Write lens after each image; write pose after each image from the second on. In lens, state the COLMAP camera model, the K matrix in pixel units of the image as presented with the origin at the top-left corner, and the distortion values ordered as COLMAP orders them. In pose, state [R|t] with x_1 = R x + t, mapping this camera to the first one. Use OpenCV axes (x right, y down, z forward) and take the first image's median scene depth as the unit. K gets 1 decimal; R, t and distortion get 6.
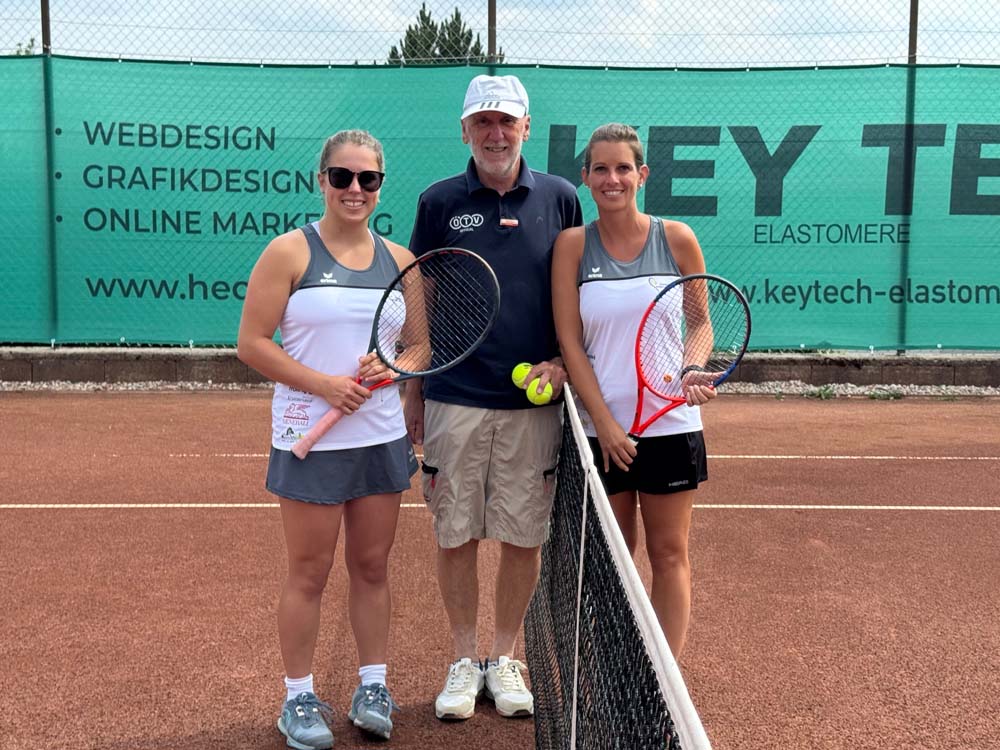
lens RADIAL K [[1677.4, 0, 497.8], [0, 1677.4, 381.5], [0, 0, 1]] dist [0.128889, 0.000000]
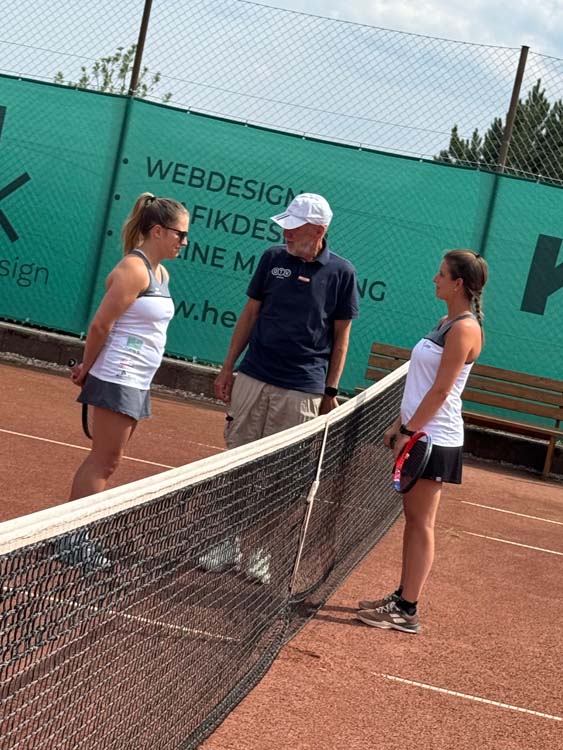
lens RADIAL K [[1964.2, 0, 295.8], [0, 1964.2, 371.5], [0, 0, 1]] dist [0.134251, 0.000000]
pose [[0.967465, 0.202831, -0.151231, 0.091448], [-0.211218, 0.976560, -0.041451, 0.027042], [0.139279, 0.072045, 0.987629, -0.322462]]
